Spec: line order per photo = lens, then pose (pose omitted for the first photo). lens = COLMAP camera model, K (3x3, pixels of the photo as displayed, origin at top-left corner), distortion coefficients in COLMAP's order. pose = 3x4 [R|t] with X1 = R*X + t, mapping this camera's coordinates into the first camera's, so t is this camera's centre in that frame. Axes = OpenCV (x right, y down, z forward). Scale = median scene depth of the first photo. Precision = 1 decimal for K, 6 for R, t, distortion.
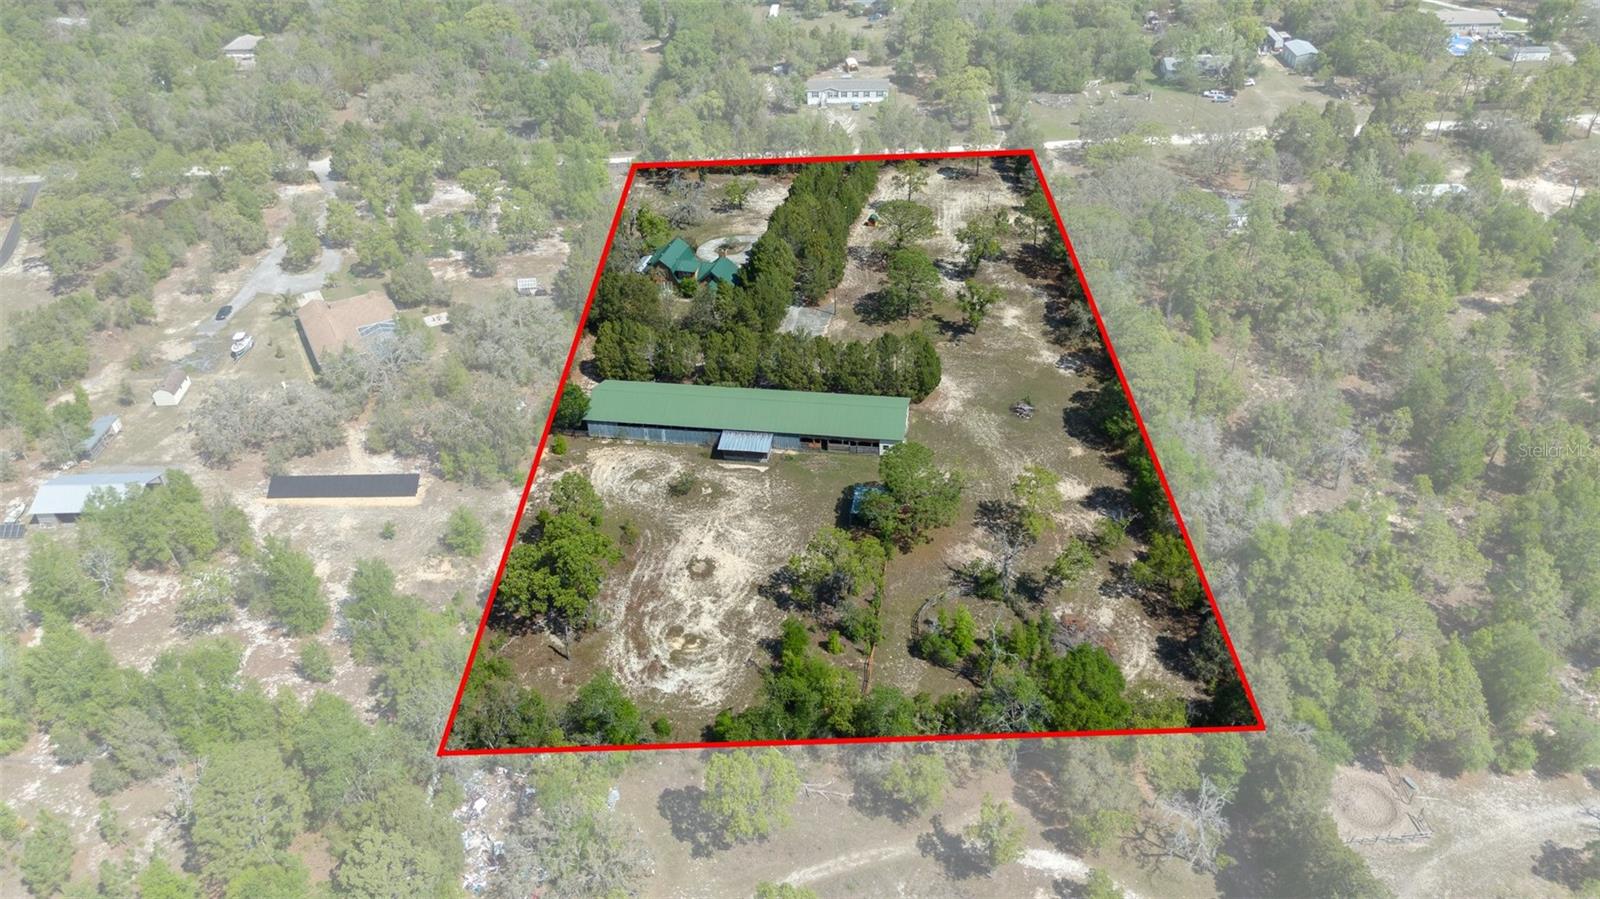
lens RADIAL K [[1177.6, 0, 806.6], [0, 1177.6, 449.0], [0, 0, 1]] dist [0.066438, -0.057436]
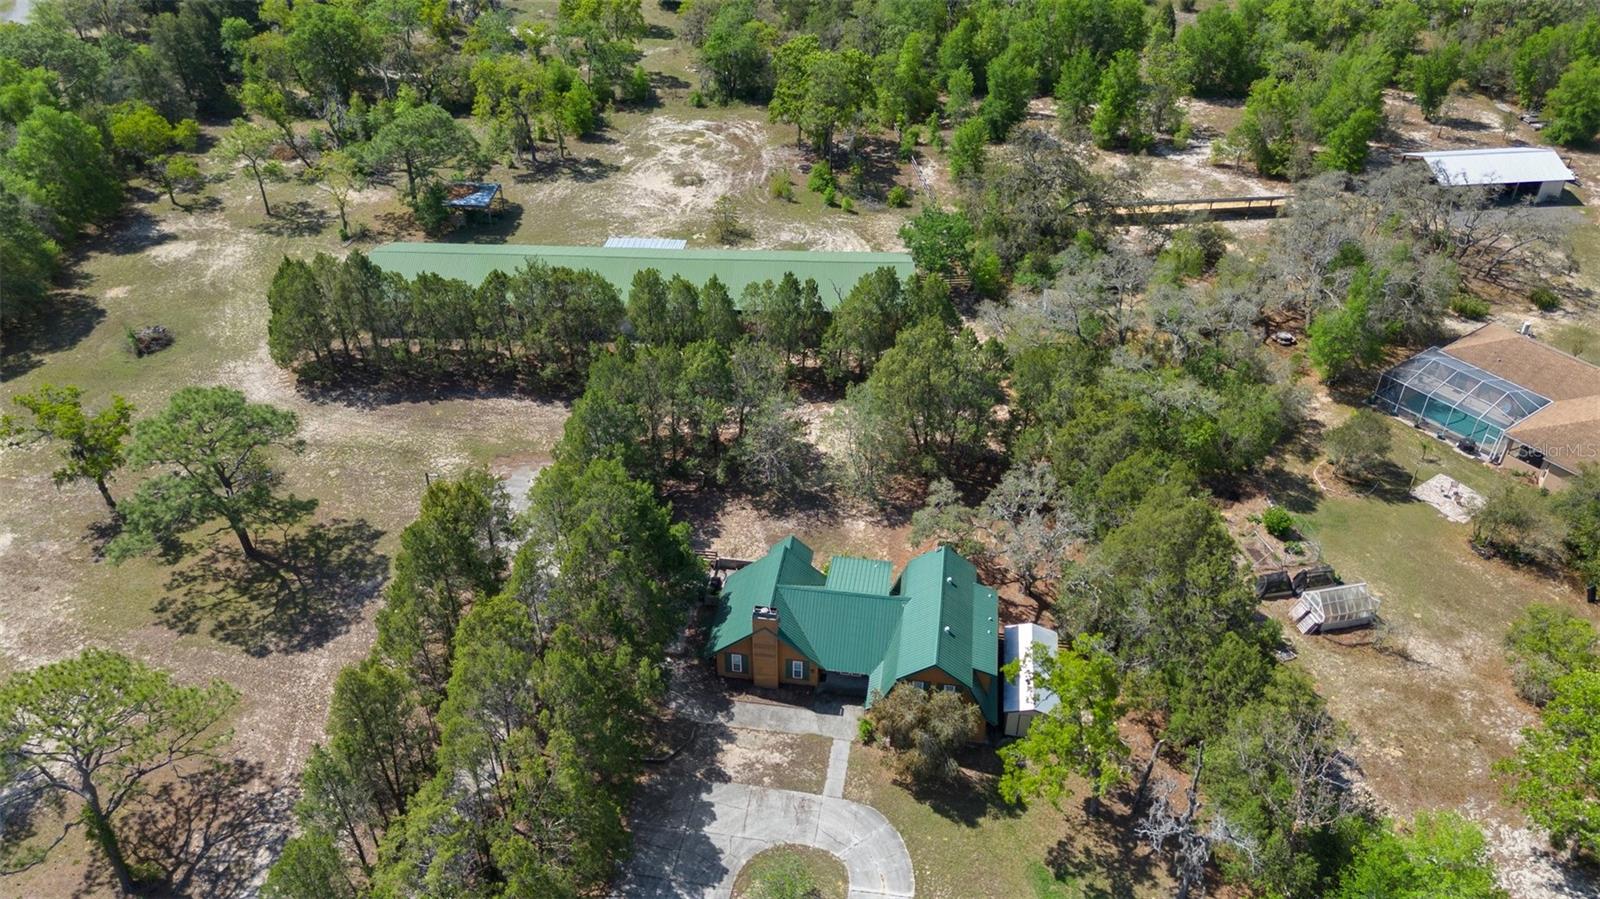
lens RADIAL K [[1177.6, 0, 806.6], [0, 1177.6, 449.0], [0, 0, 1]] dist [0.066438, -0.057436]
pose [[-0.991850, 0.095270, -0.084597, -0.070831], [-0.048677, 0.330256, 0.942636, -0.559523], [0.117743, 0.939071, -0.322927, 1.256688]]
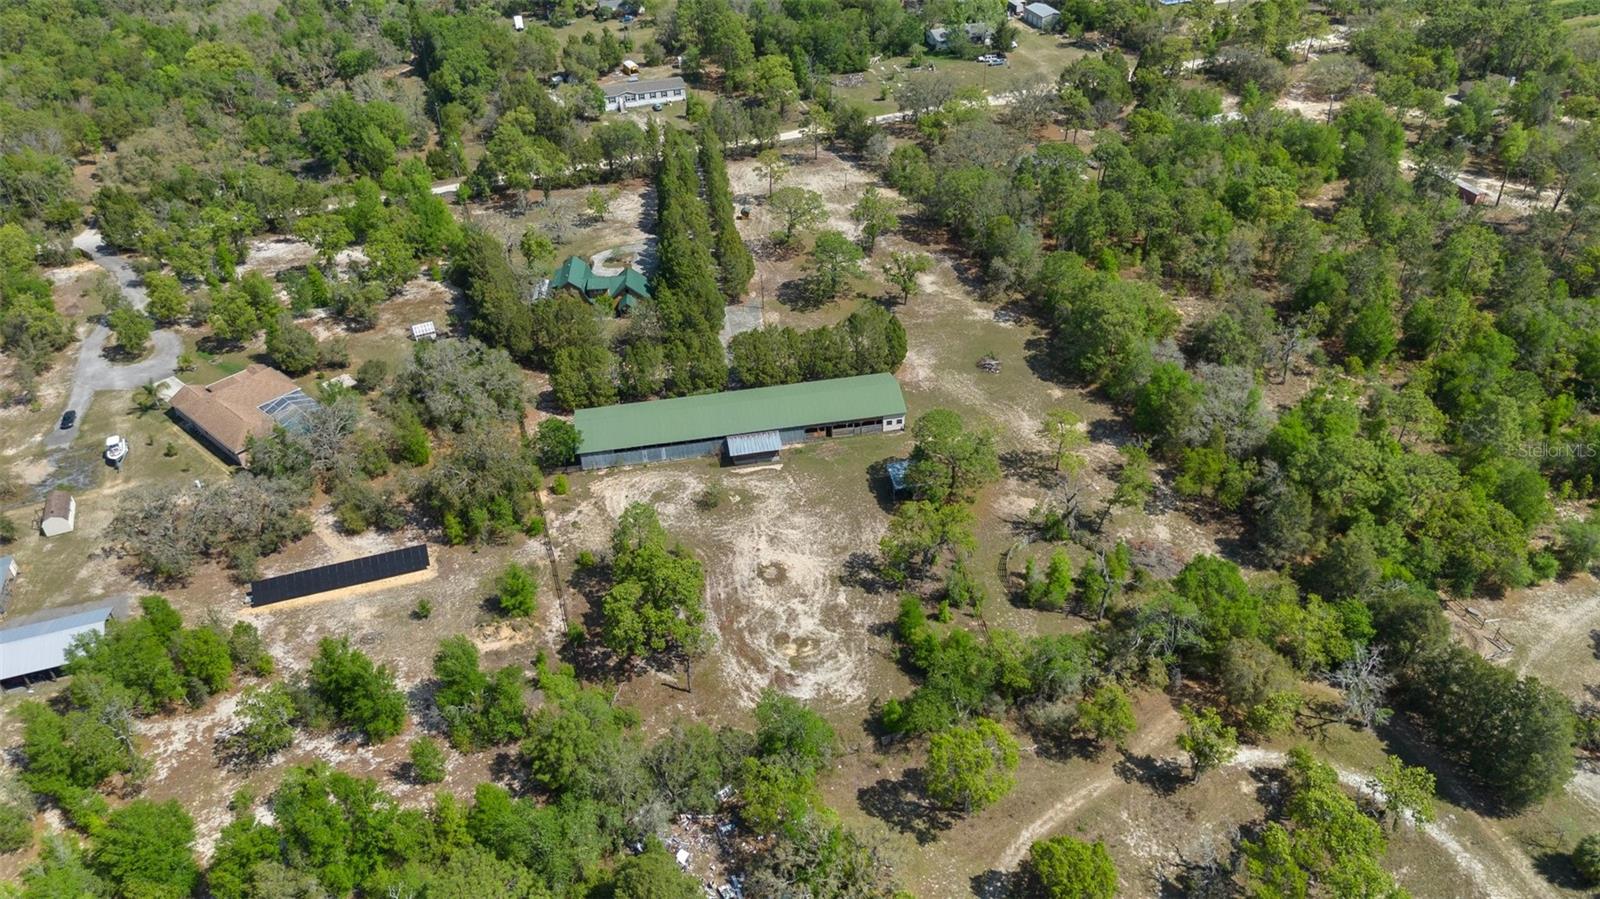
lens RADIAL K [[1177.6, 0, 806.6], [0, 1177.6, 449.0], [0, 0, 1]] dist [0.066438, -0.057436]
pose [[0.946033, -0.189135, 0.263152, -0.255813], [0.189826, 0.981547, 0.023039, -0.015027], [-0.262654, 0.028157, 0.964479, 0.038181]]
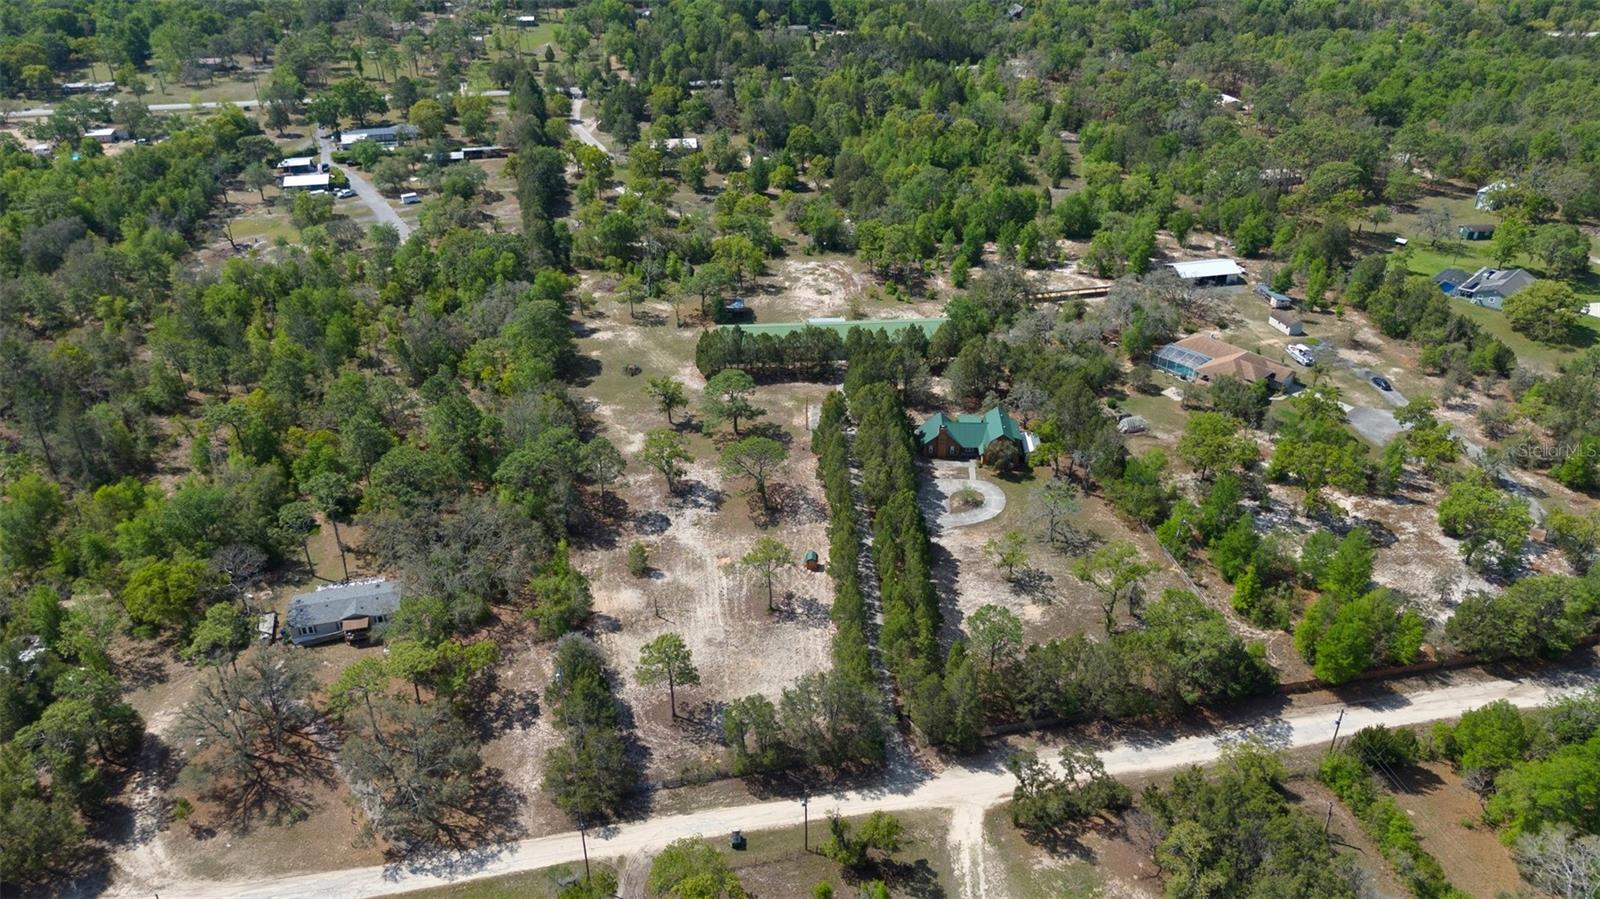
lens RADIAL K [[1177.6, 0, 806.6], [0, 1177.6, 449.0], [0, 0, 1]] dist [0.066438, -0.057436]
pose [[-0.973454, 0.143733, -0.178124, 0.236858], [-0.101897, 0.424707, 0.899578, -1.160011], [0.204949, 0.893848, -0.398786, 1.613196]]
